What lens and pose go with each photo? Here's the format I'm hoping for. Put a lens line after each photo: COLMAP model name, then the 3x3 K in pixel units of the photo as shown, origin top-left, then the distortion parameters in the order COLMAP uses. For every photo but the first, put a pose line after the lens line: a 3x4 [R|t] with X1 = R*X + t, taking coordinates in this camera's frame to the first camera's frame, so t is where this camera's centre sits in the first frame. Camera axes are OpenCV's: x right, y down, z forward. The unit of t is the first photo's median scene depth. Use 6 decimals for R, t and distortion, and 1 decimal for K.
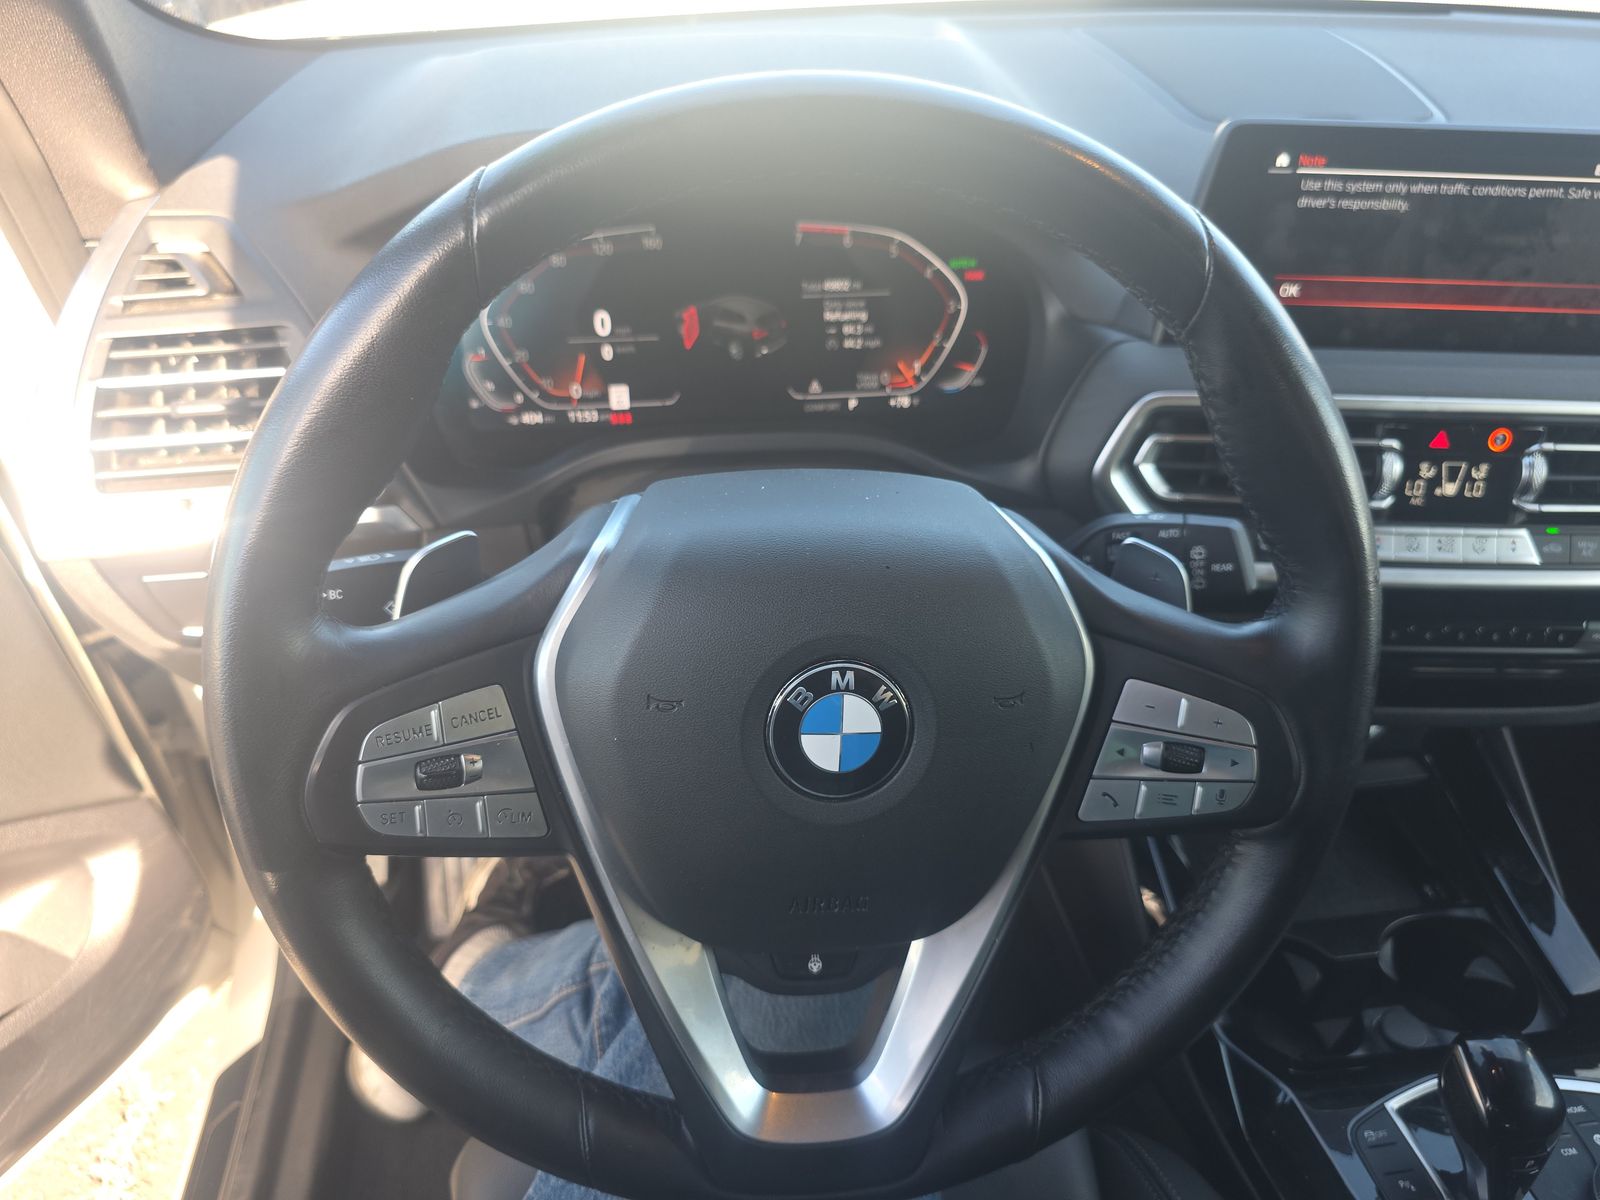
lens RADIAL K [[1098.9, 0, 792.6], [0, 1098.9, 604.2], [0, 0, 1]] dist [0.030095, -0.030906]
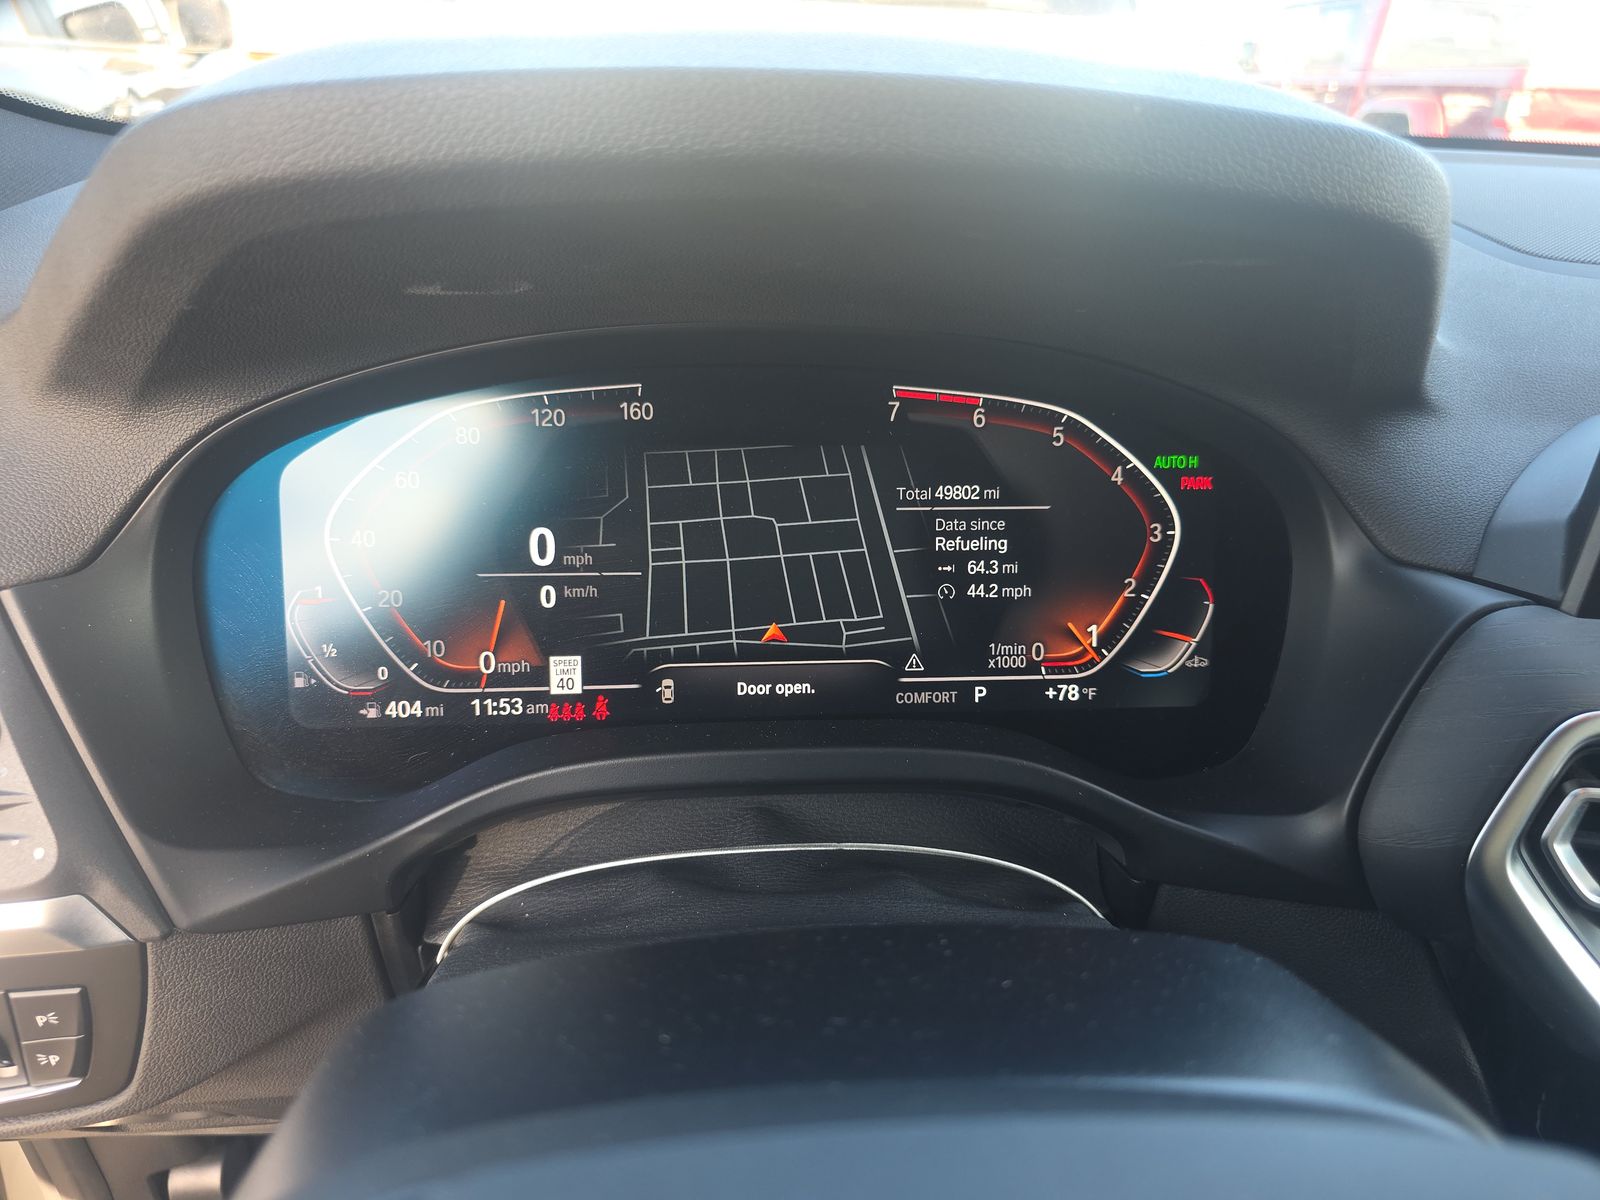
lens RADIAL K [[1098.9, 0, 814.4], [0, 1098.9, 605.7], [0, 0, 1]] dist [0.030095, -0.030906]
pose [[0.999440, 0.028418, -0.017655, -0.023736], [-0.031257, 0.981310, -0.189876, -0.124698], [0.011929, 0.190321, 0.981649, 0.463531]]
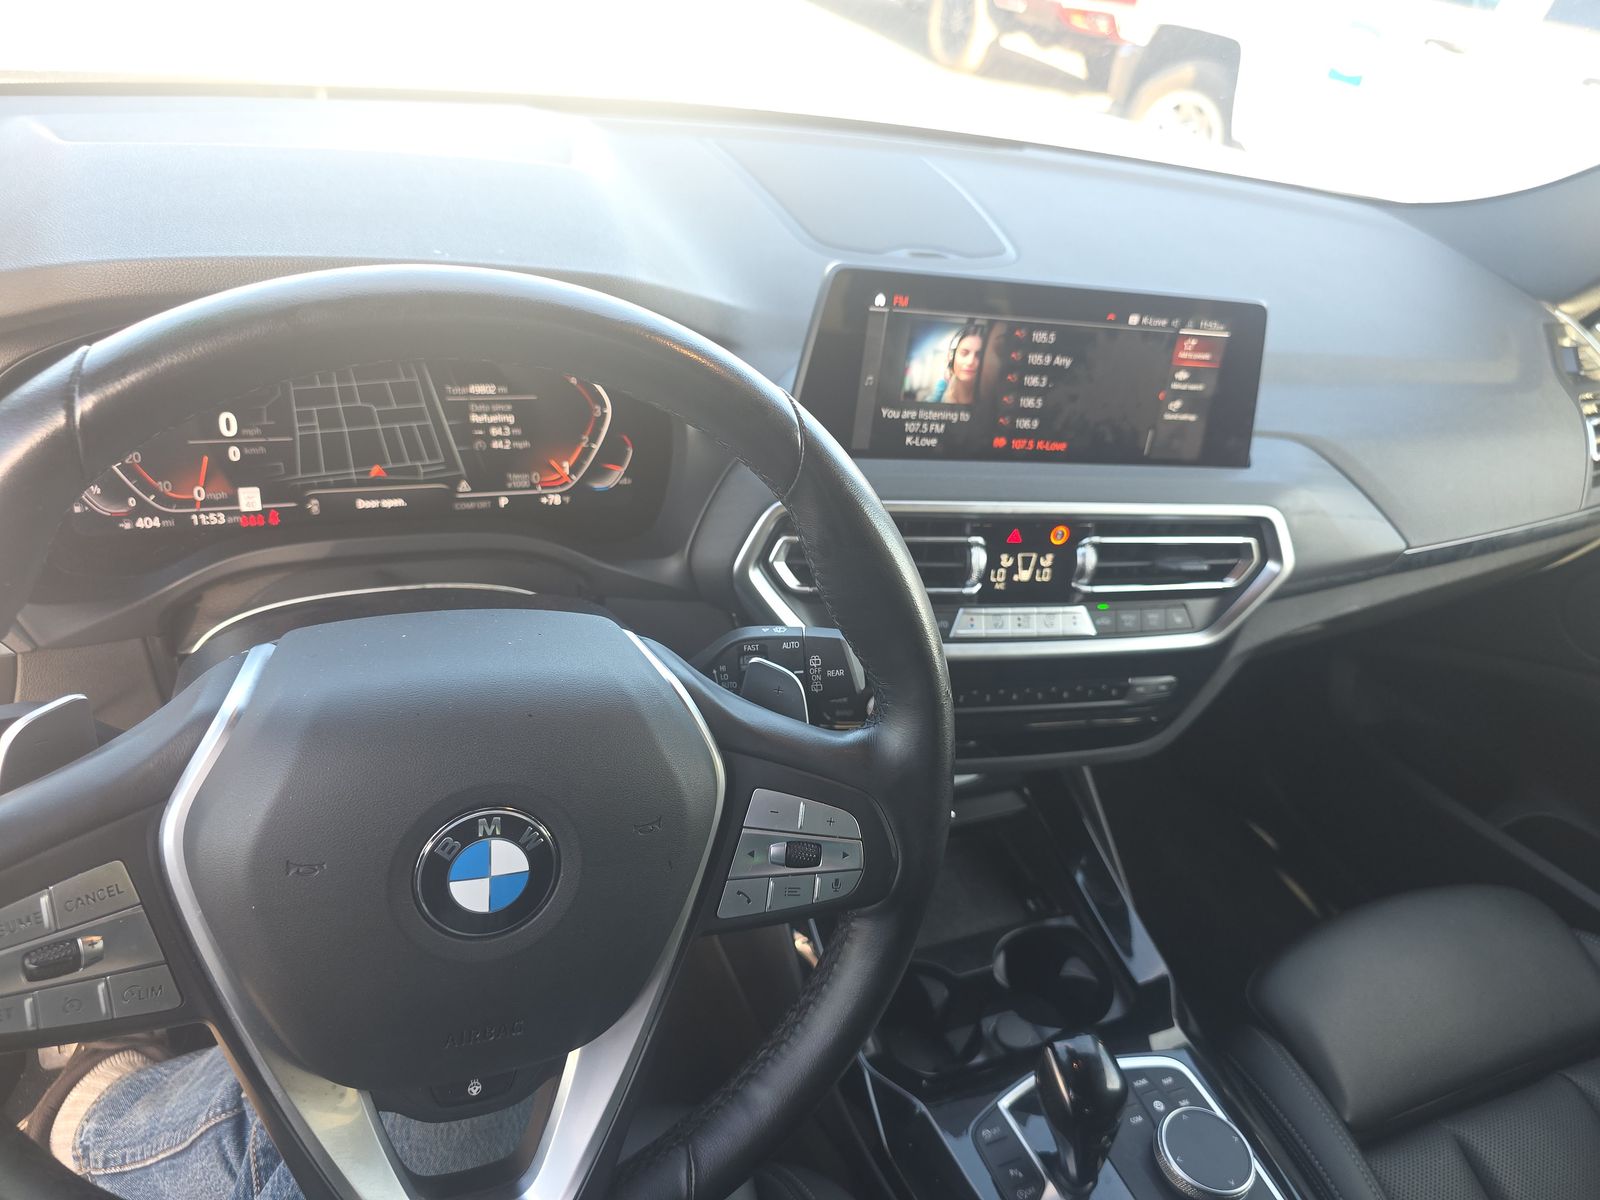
lens RADIAL K [[1098.9, 0, 798.7], [0, 1098.9, 615.4], [0, 0, 1]] dist [0.030095, -0.030906]
pose [[0.955817, -0.035234, 0.291845, 0.015372], [0.038729, 0.999231, -0.006203, -0.064507], [-0.291401, 0.017232, 0.956446, -0.060914]]
